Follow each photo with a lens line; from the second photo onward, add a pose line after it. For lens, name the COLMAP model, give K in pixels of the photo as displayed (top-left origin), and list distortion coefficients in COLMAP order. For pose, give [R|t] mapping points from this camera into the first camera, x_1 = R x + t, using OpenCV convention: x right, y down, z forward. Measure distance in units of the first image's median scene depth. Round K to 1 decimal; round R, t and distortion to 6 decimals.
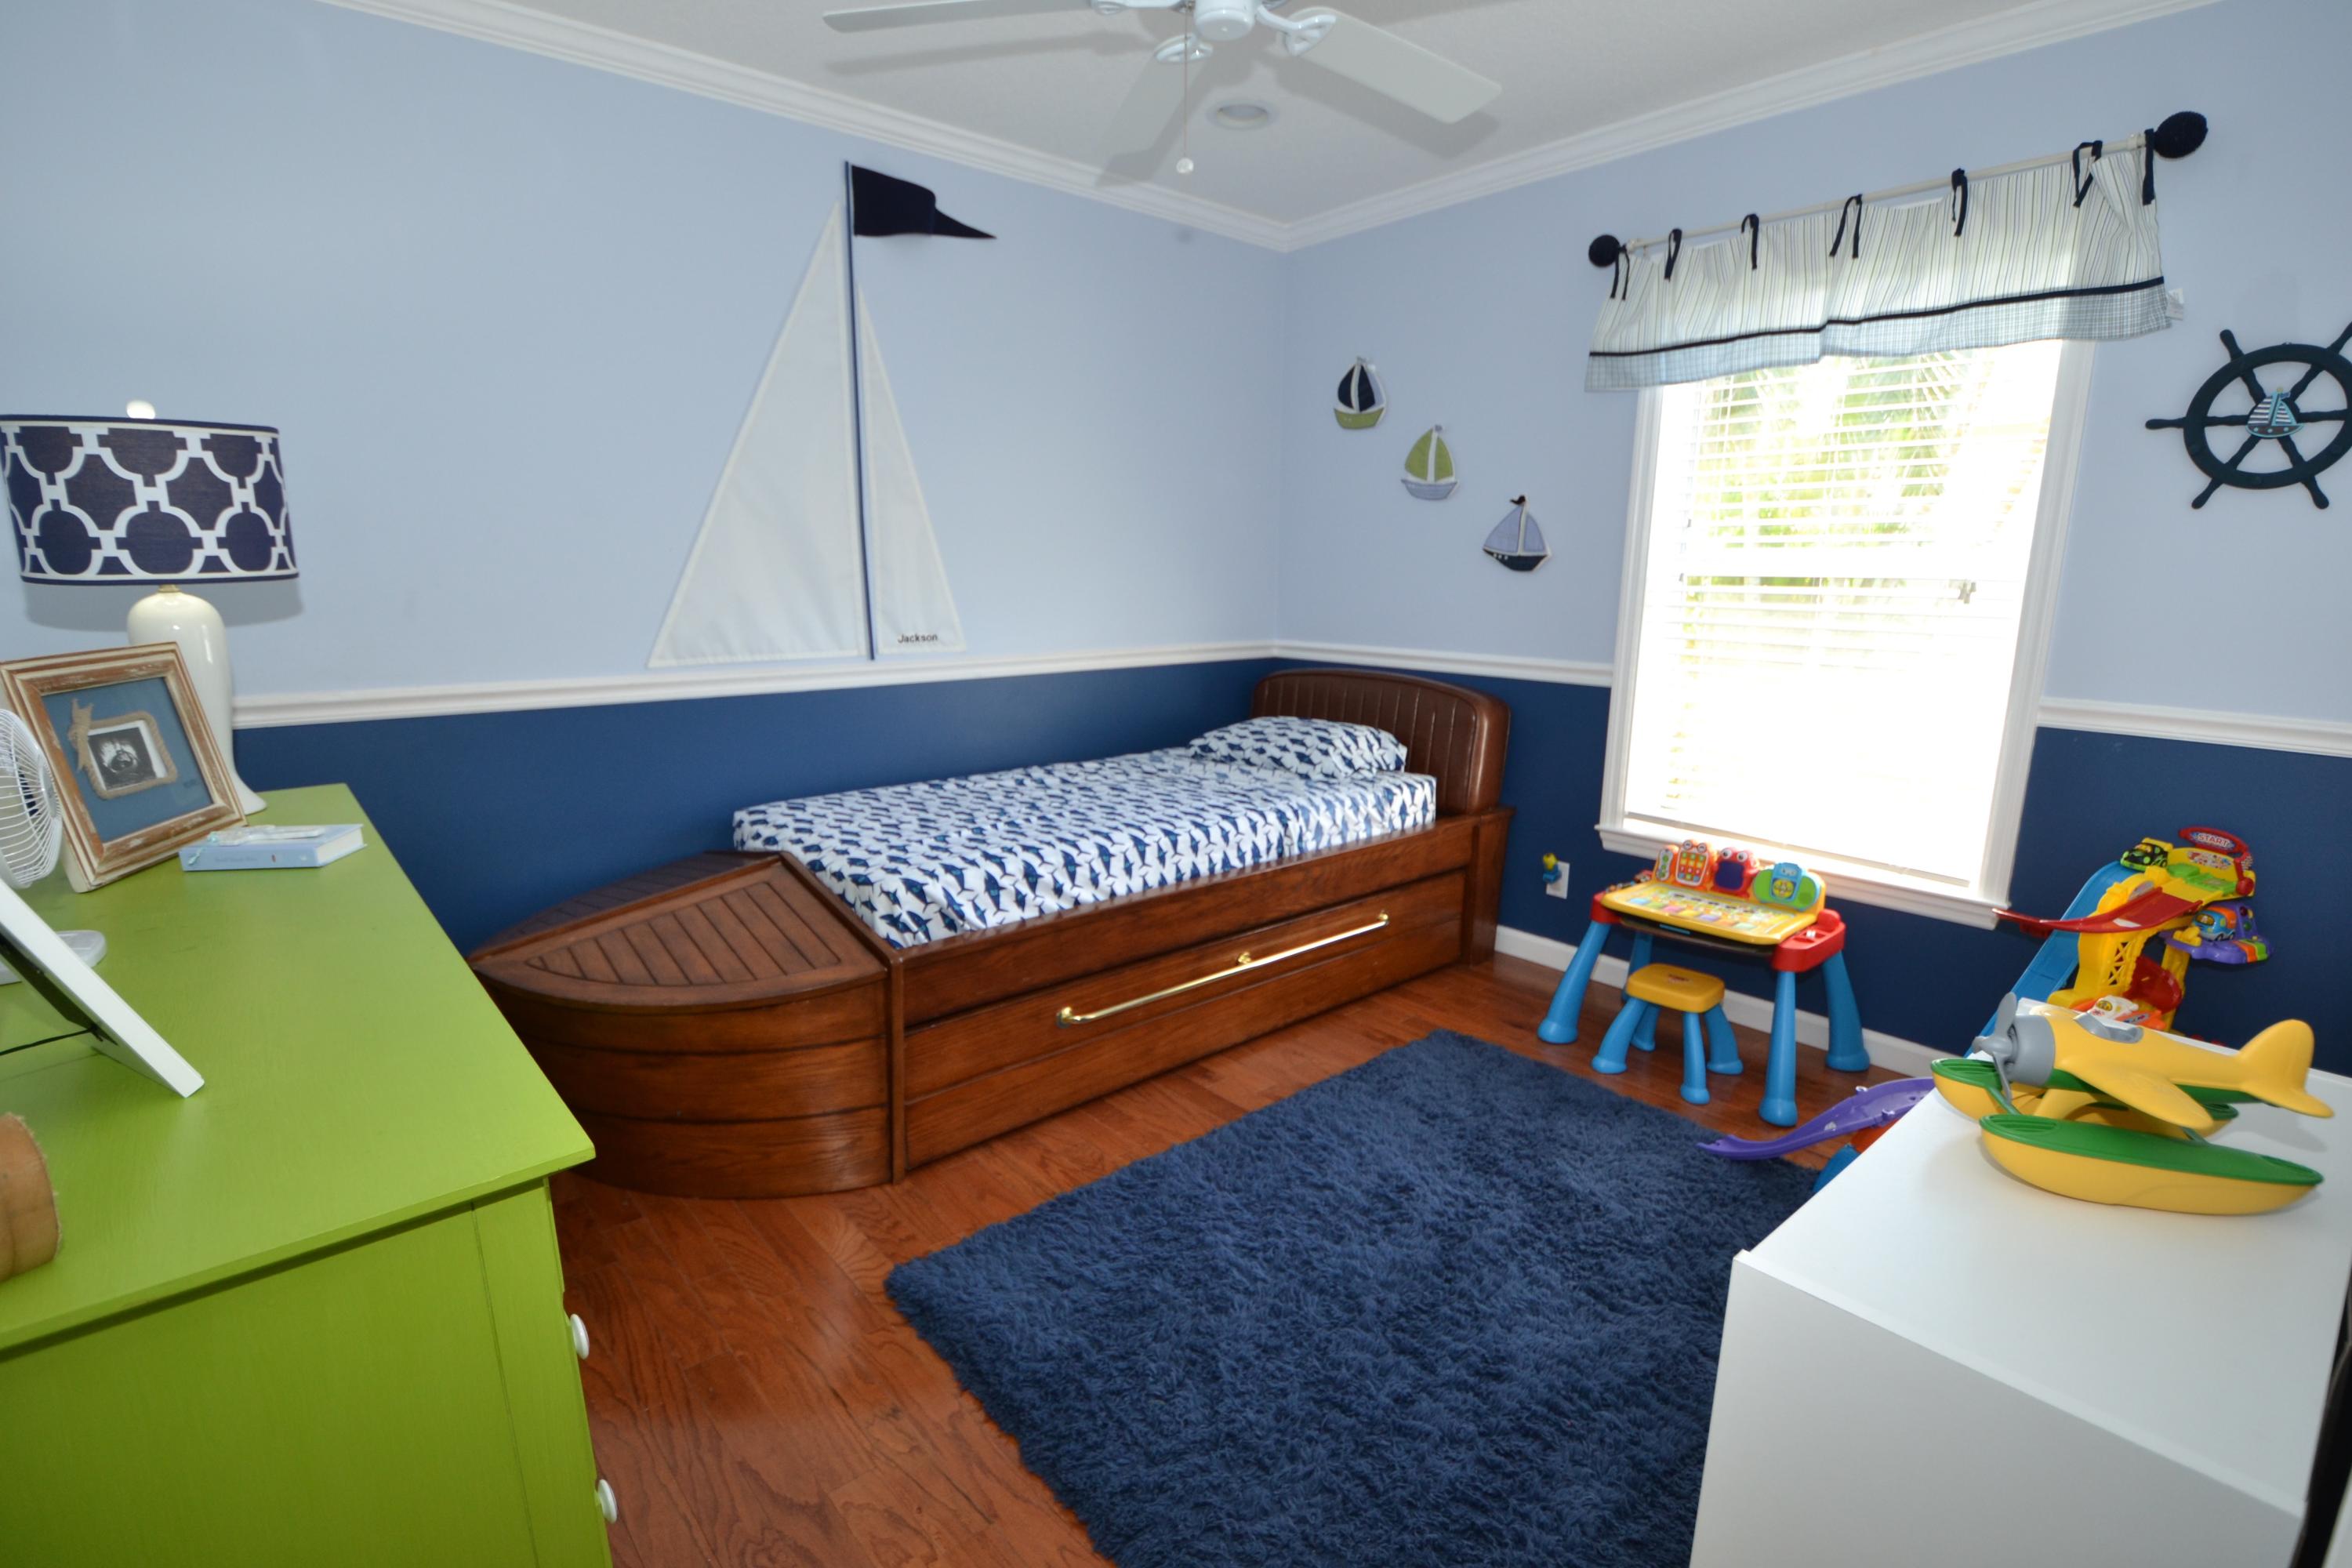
lens RADIAL K [[1099.2, 0, 1176.0], [0, 1099.2, 784.0], [0, 0, 1]] dist [0.016745, -0.022465]
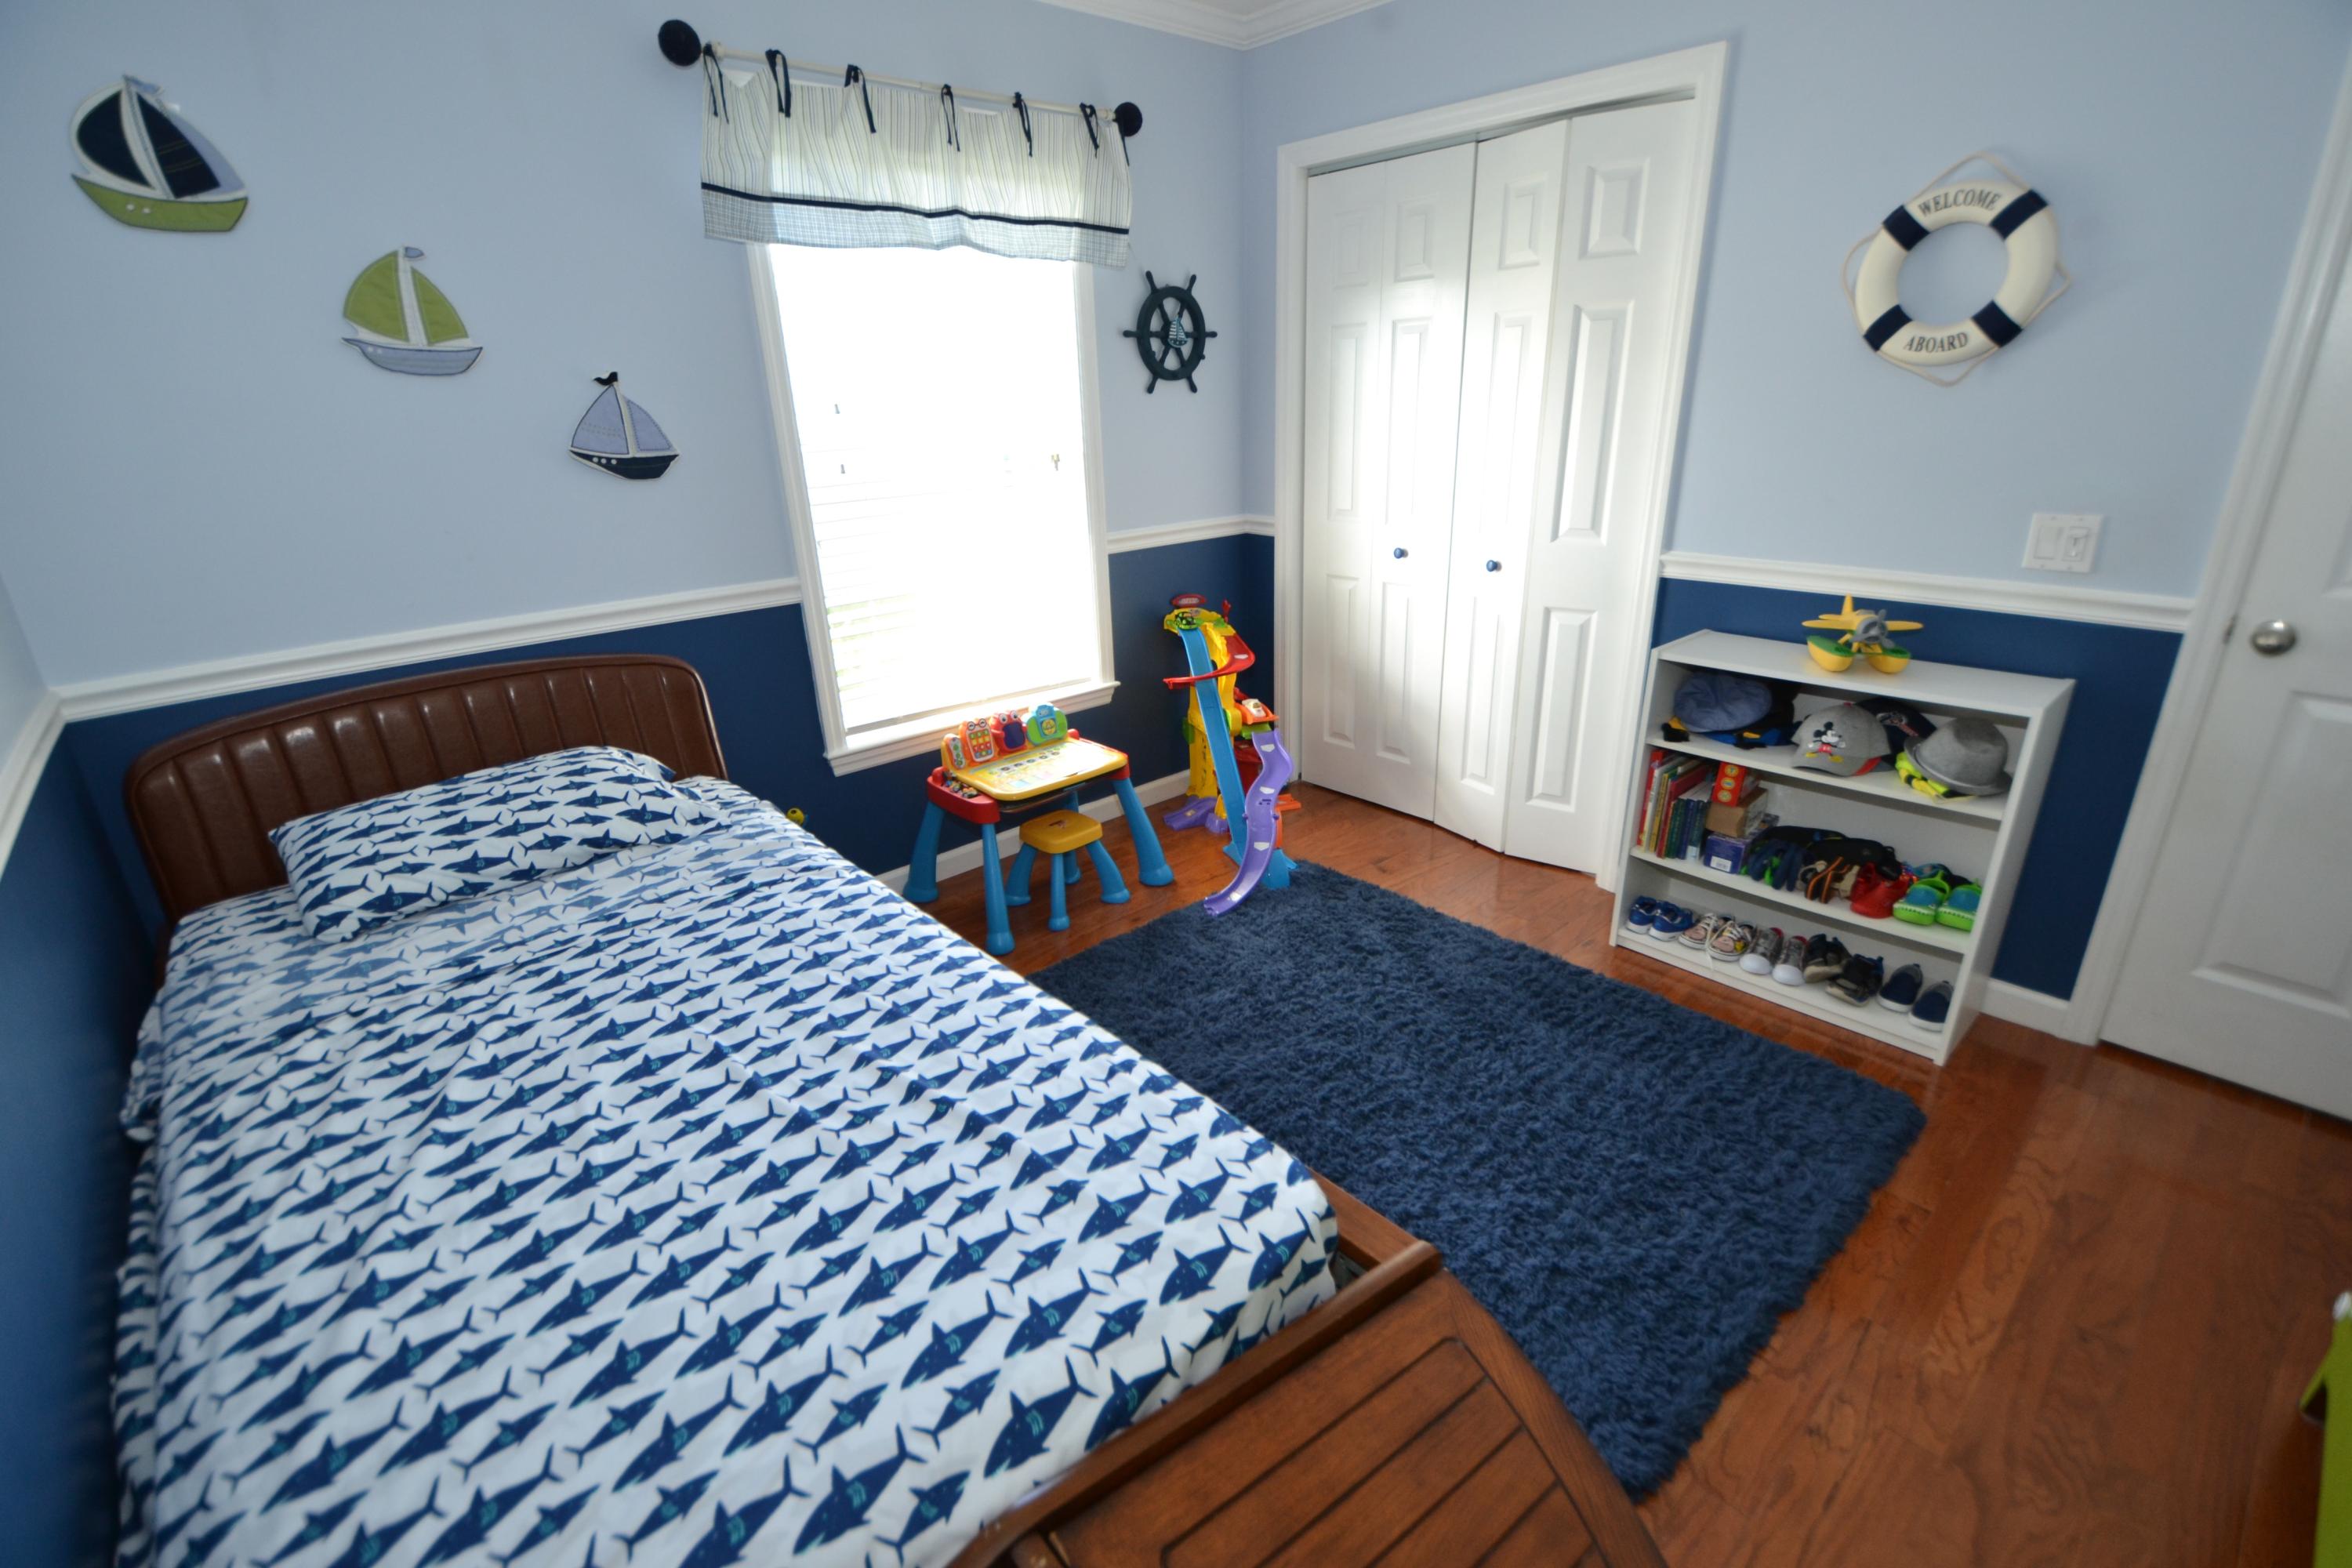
lens RADIAL K [[1039.7, 0, 1176.0], [0, 1039.7, 784.0], [0, 0, 1]] dist [0.015944, -0.026867]
pose [[-0.023131, -0.361644, 0.932029, -0.448548], [0.224229, 0.906650, 0.357362, -0.190245], [-0.974262, 0.217254, 0.060120, 0.702739]]
